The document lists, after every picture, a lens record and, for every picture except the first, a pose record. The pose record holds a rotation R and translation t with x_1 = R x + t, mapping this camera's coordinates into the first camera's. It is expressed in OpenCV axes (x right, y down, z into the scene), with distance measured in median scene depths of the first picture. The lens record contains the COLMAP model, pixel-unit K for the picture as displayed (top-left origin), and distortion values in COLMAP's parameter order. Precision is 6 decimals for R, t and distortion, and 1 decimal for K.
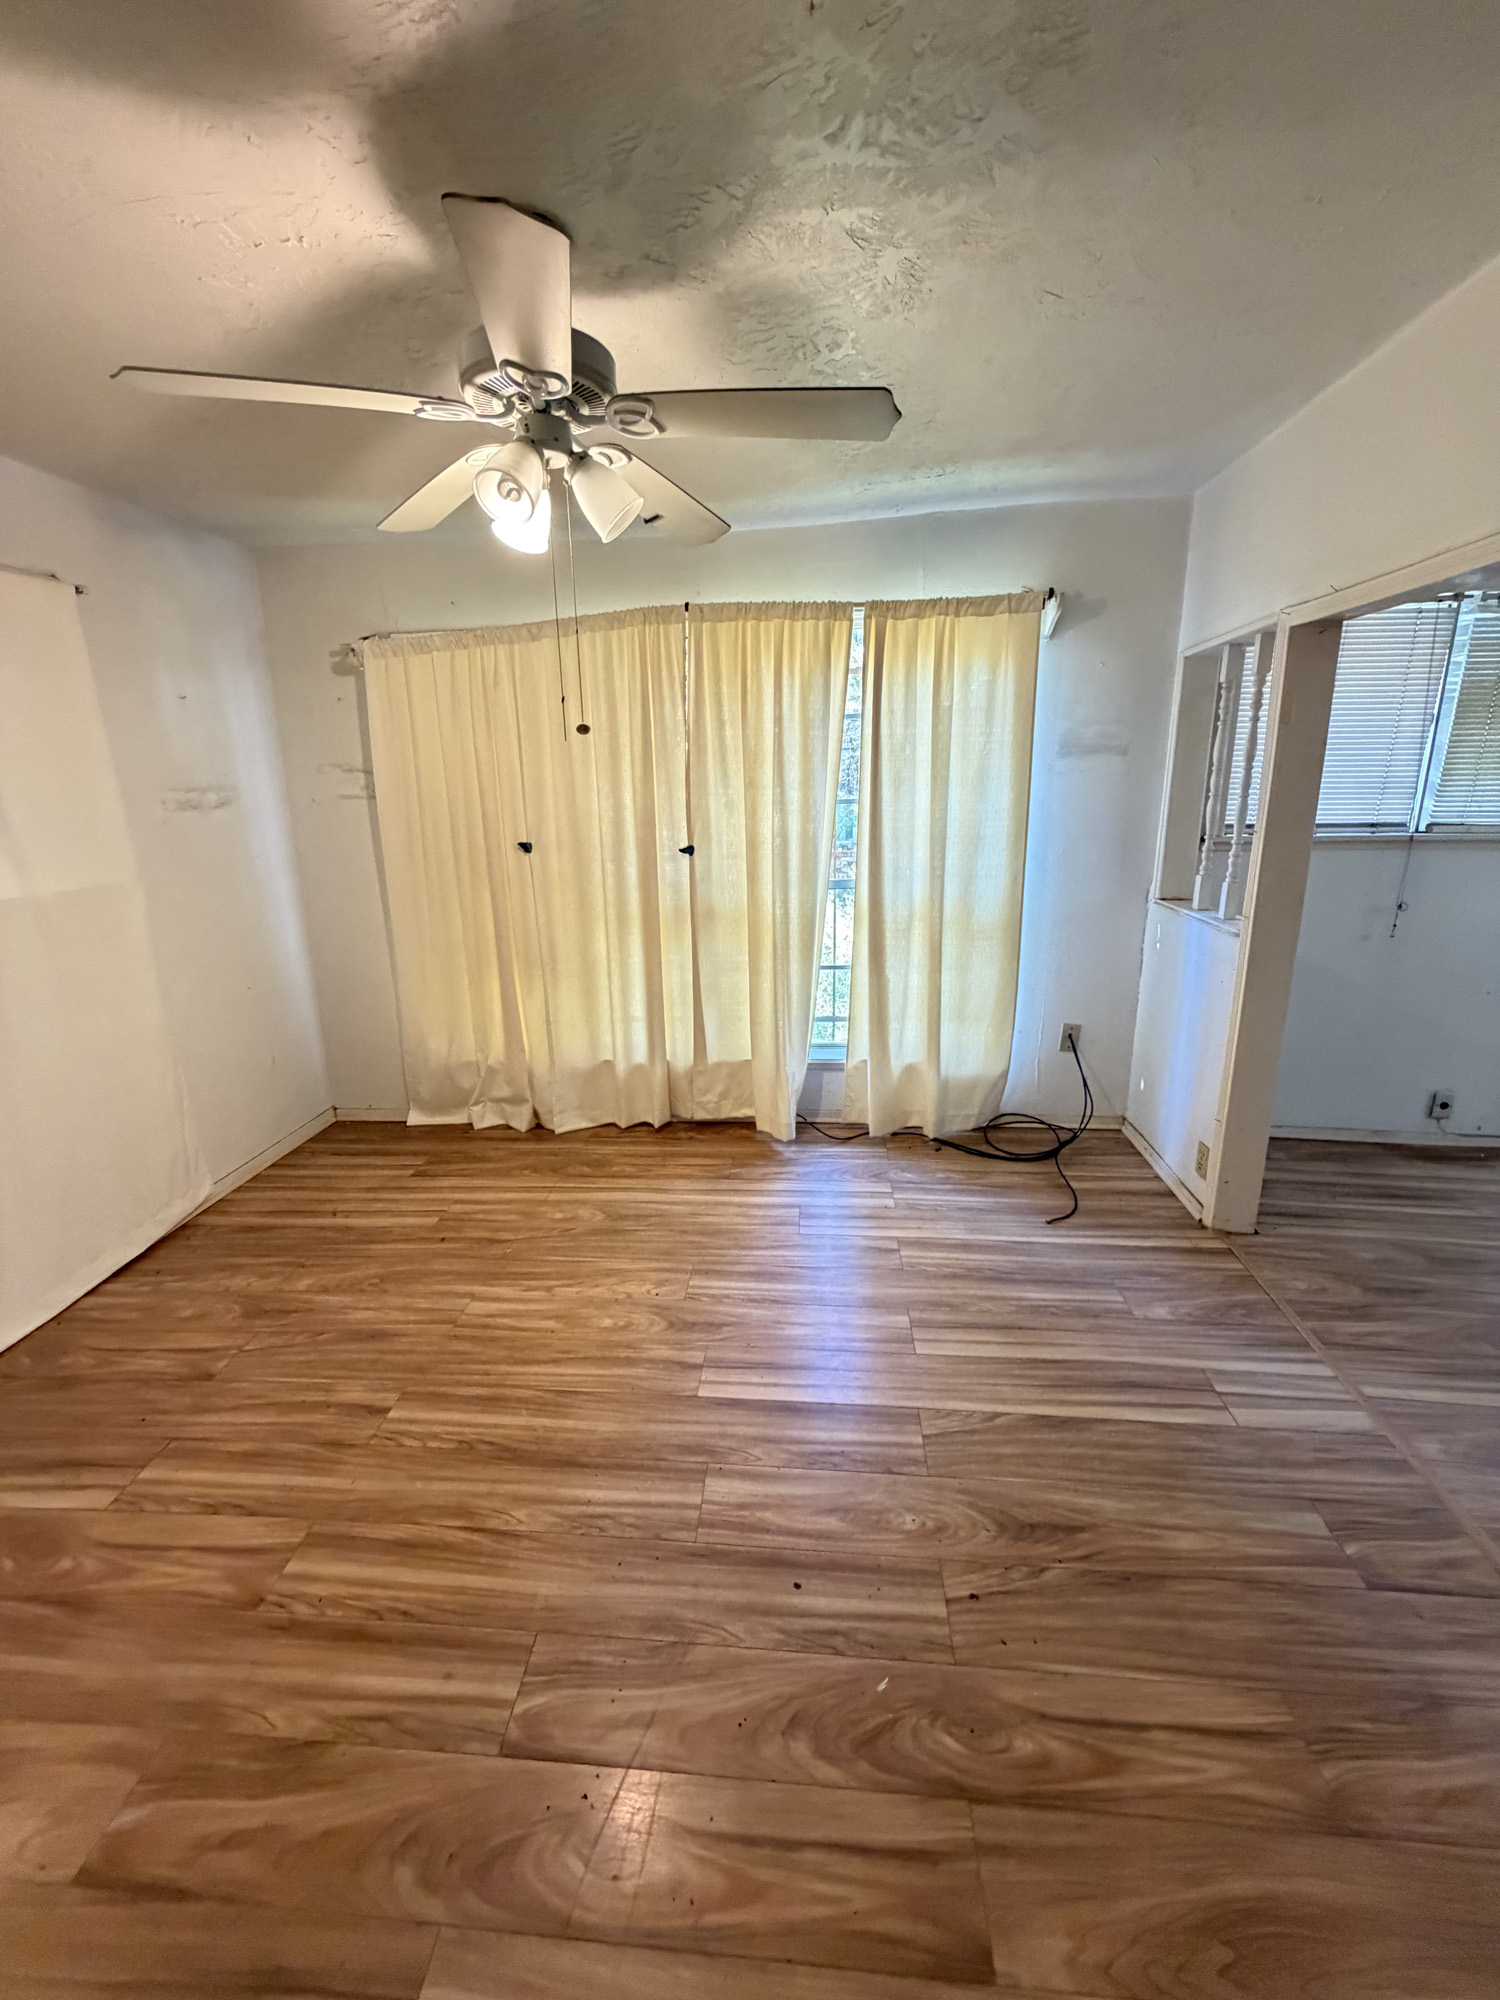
lens RADIAL K [[805.6, 0, 755.3], [0, 805.6, 996.7], [0, 0, 1]] dist [0.001163, -0.000355]
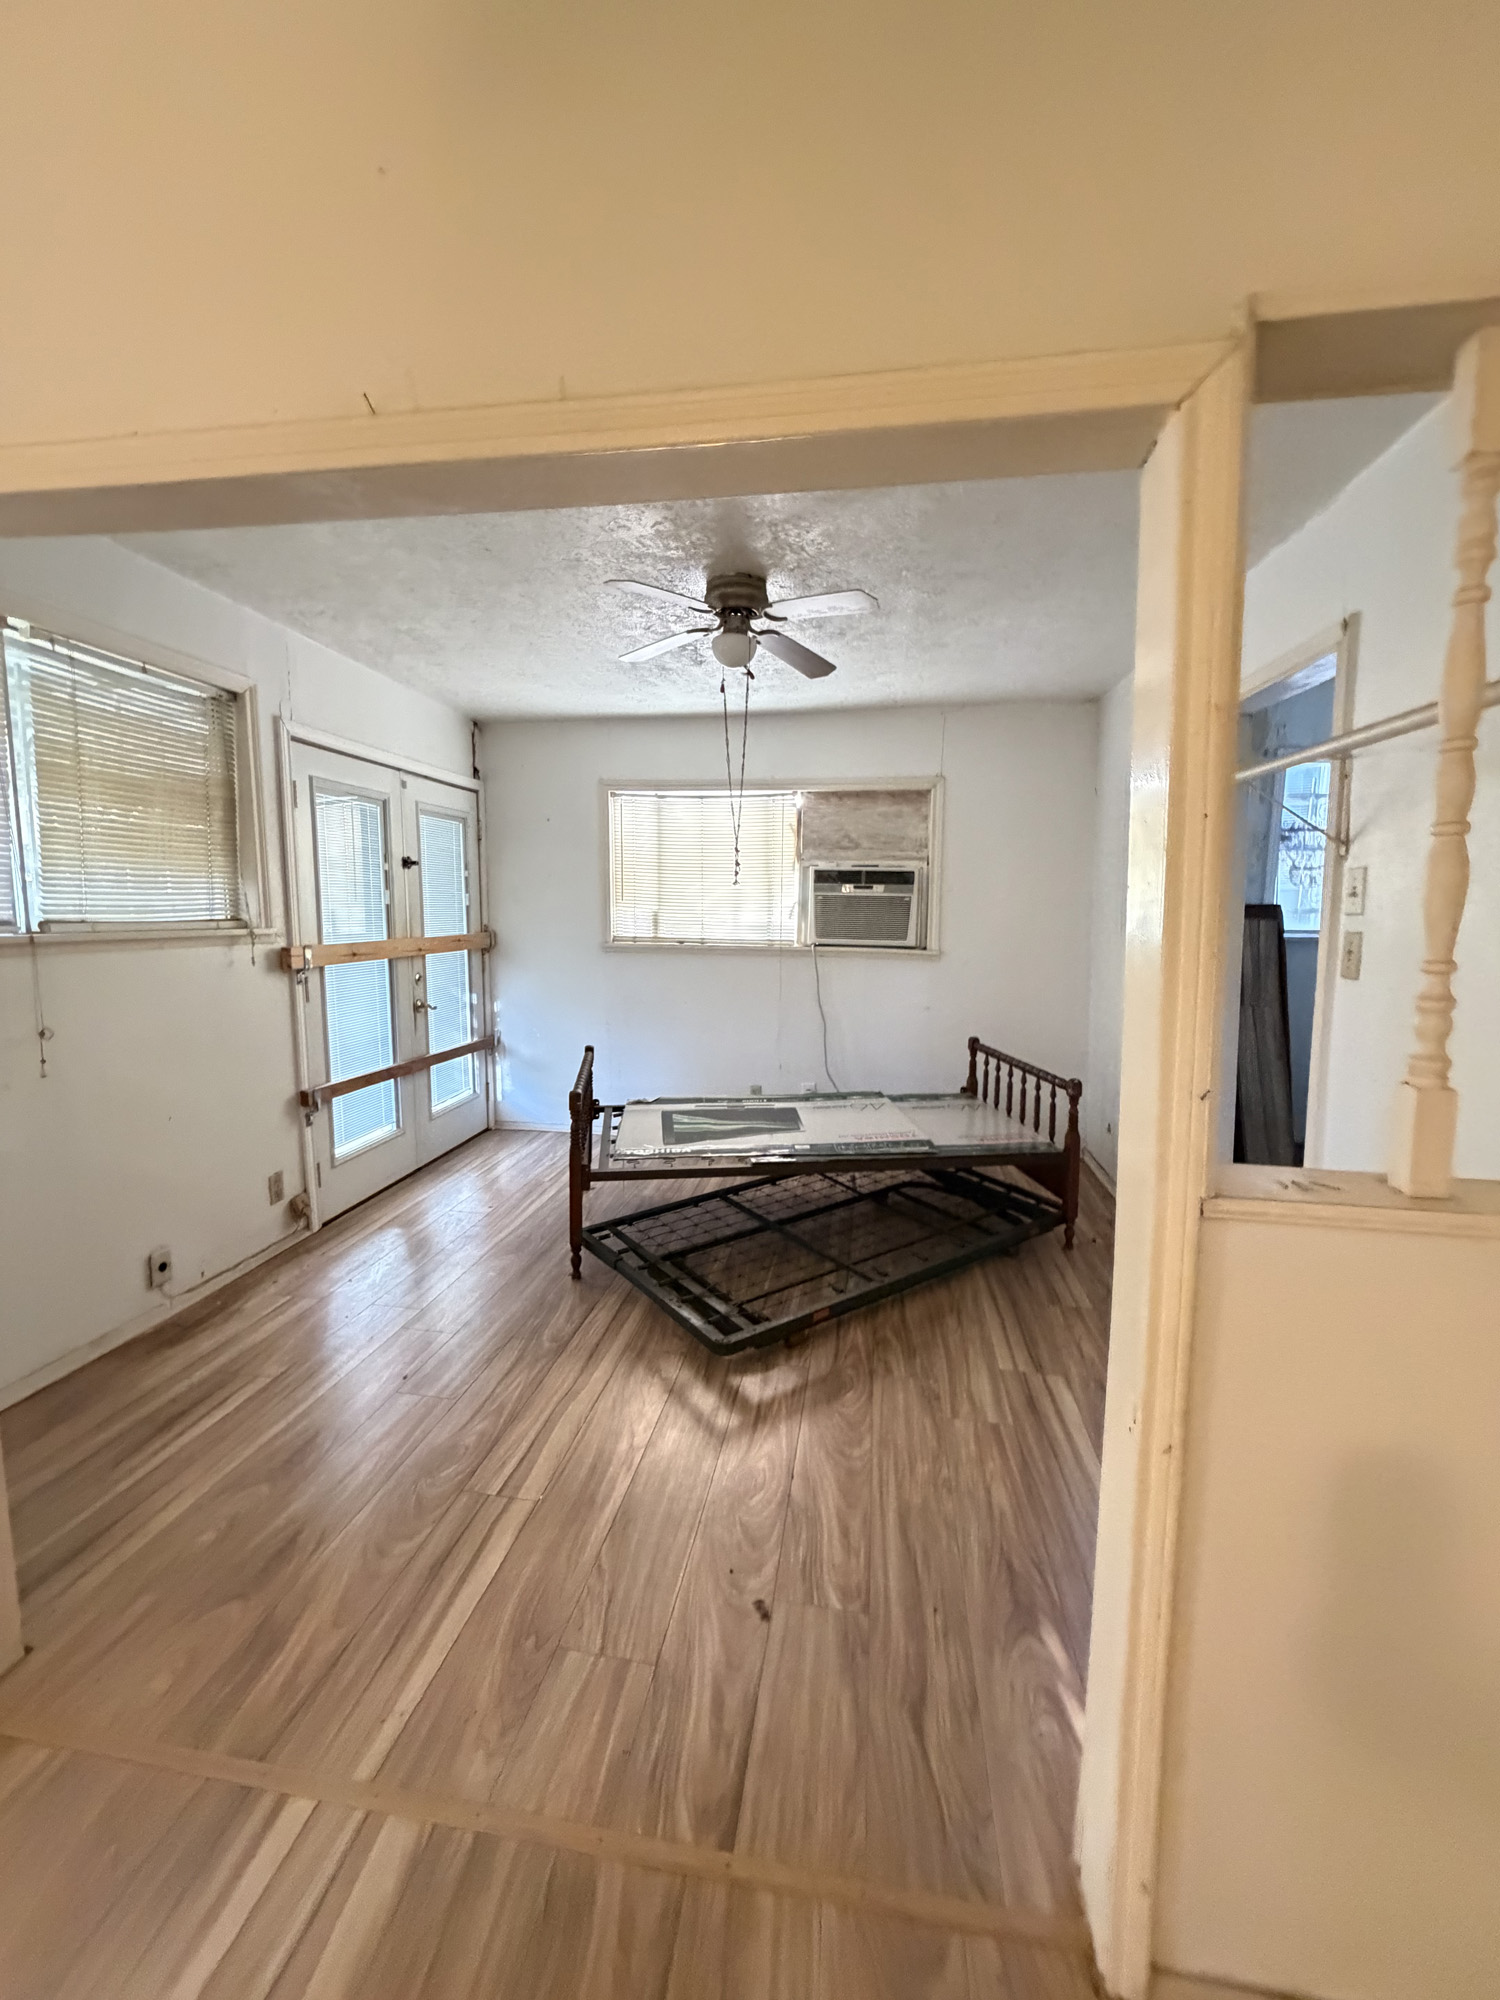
lens RADIAL K [[805.6, 0, 750.3], [0, 805.6, 994.4], [0, 0, 1]] dist [0.001163, -0.000355]
pose [[0.069658, -0.091206, 0.993393, 0.132349], [0.252588, 0.964974, 0.070885, -0.036342], [-0.965063, 0.245982, 0.090256, 0.312354]]
